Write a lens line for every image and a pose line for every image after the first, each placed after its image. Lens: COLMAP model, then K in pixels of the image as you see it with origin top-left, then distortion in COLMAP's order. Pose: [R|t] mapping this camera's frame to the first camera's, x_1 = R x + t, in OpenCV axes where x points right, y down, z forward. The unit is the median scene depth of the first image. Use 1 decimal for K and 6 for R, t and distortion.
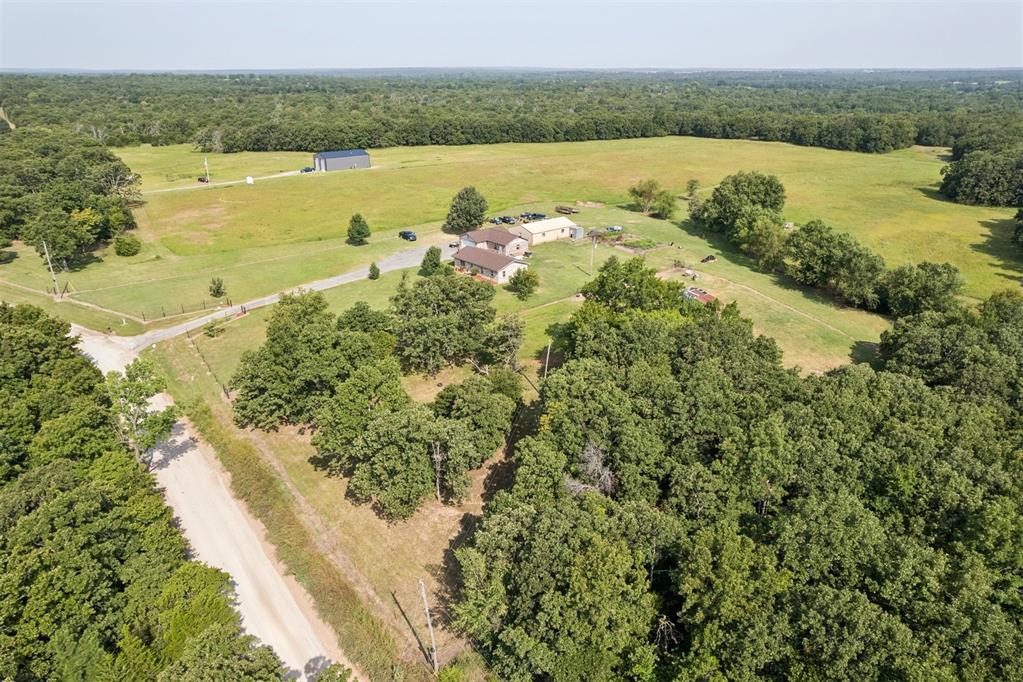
lens RADIAL K [[659.7, 0, 511.5], [0, 659.7, 341.0], [0, 0, 1]] dist [-0.078439, 0.068410]
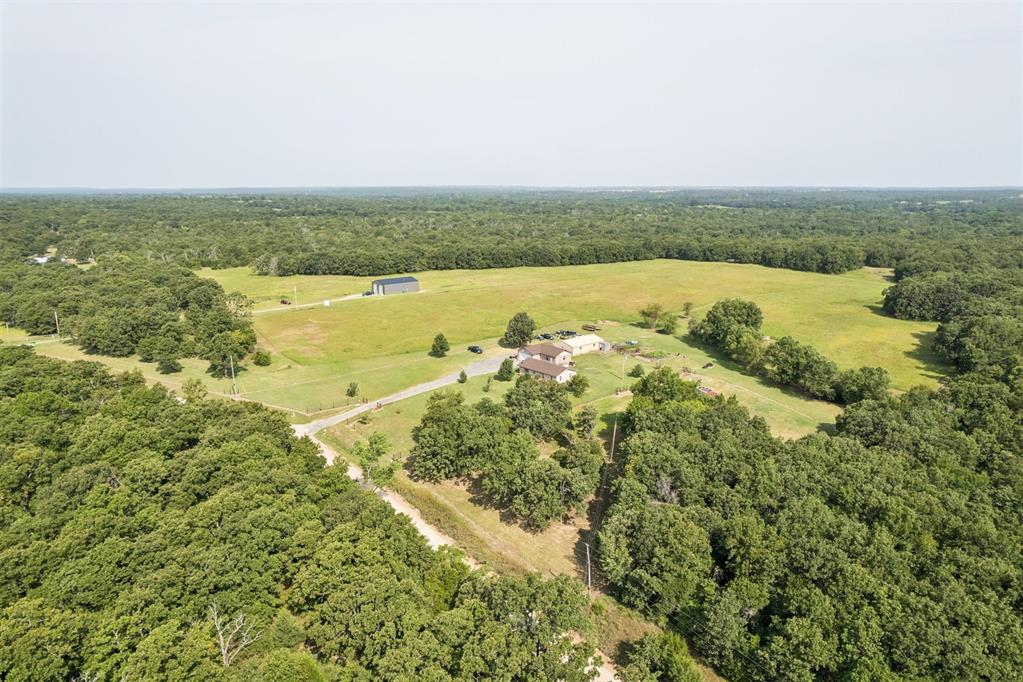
lens RADIAL K [[644.5, 0, 513.7], [0, 644.5, 345.7], [0, 0, 1]] dist [-0.051531, 0.002264]
pose [[0.999654, -0.006495, 0.025482, -0.110072], [0.010328, 0.988129, -0.153276, 0.026106], [-0.024184, 0.153486, 0.987855, -0.244407]]
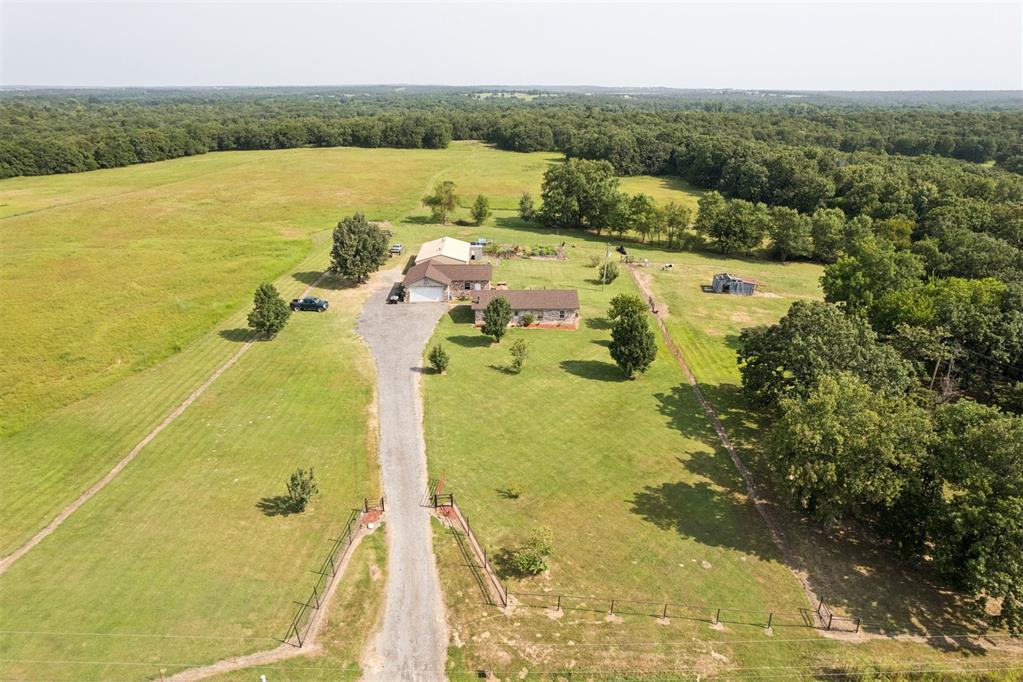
lens RADIAL K [[668.9, 0, 514.1], [0, 668.9, 340.3], [0, 0, 1]] dist [-0.084913, 0.082323]
pose [[0.639766, -0.271782, 0.718912, -0.468309], [0.292886, 0.951020, 0.098888, -0.128030], [-0.710576, 0.147294, 0.688031, 0.424802]]
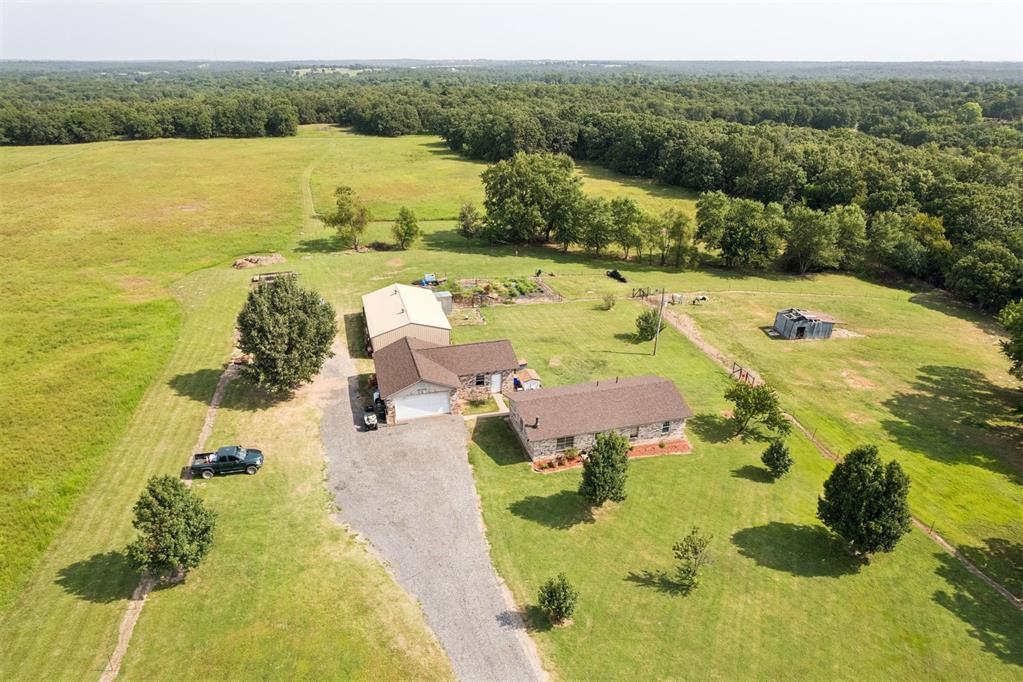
lens RADIAL K [[670.0, 0, 517.5], [0, 670.0, 345.5], [0, 0, 1]] dist [-0.092858, 0.089612]
pose [[0.423373, -0.358149, 0.832157, -0.339660], [0.349725, 0.911951, 0.214563, -0.225019], [-0.835732, 0.200186, 0.511349, 0.661740]]
